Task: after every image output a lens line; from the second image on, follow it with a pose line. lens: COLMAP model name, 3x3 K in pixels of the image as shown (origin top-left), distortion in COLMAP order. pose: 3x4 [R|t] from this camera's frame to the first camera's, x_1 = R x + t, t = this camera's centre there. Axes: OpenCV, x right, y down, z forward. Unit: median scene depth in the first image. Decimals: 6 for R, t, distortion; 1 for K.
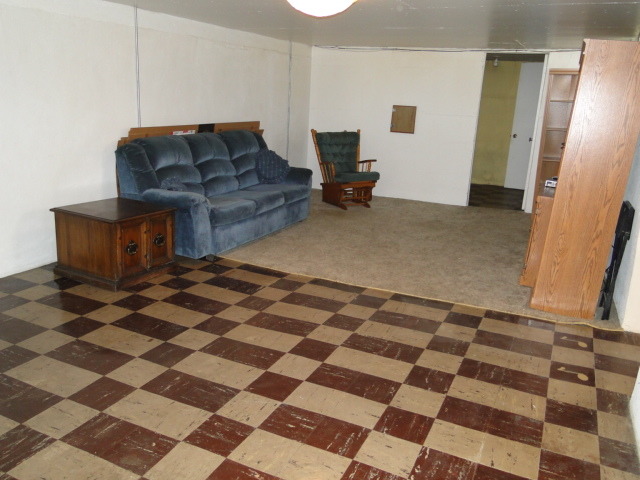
lens RADIAL K [[535.2, 0, 322.2], [0, 535.2, 242.0], [0, 0, 1]] dist [0.020191, 0.002873]
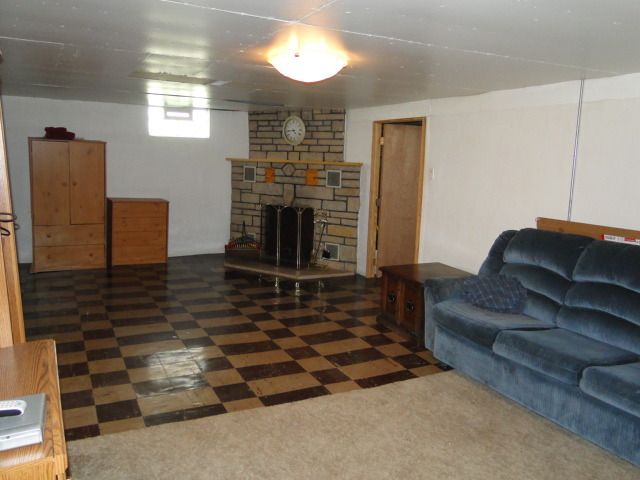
lens RADIAL K [[535.2, 0, 322.8], [0, 535.2, 237.7], [0, 0, 1]] dist [0.020191, 0.002873]
pose [[-0.611711, 0.053730, -0.789255, 0.650146], [-0.271087, 0.923046, 0.272944, -0.381804], [0.743183, 0.380920, -0.550072, 1.447934]]
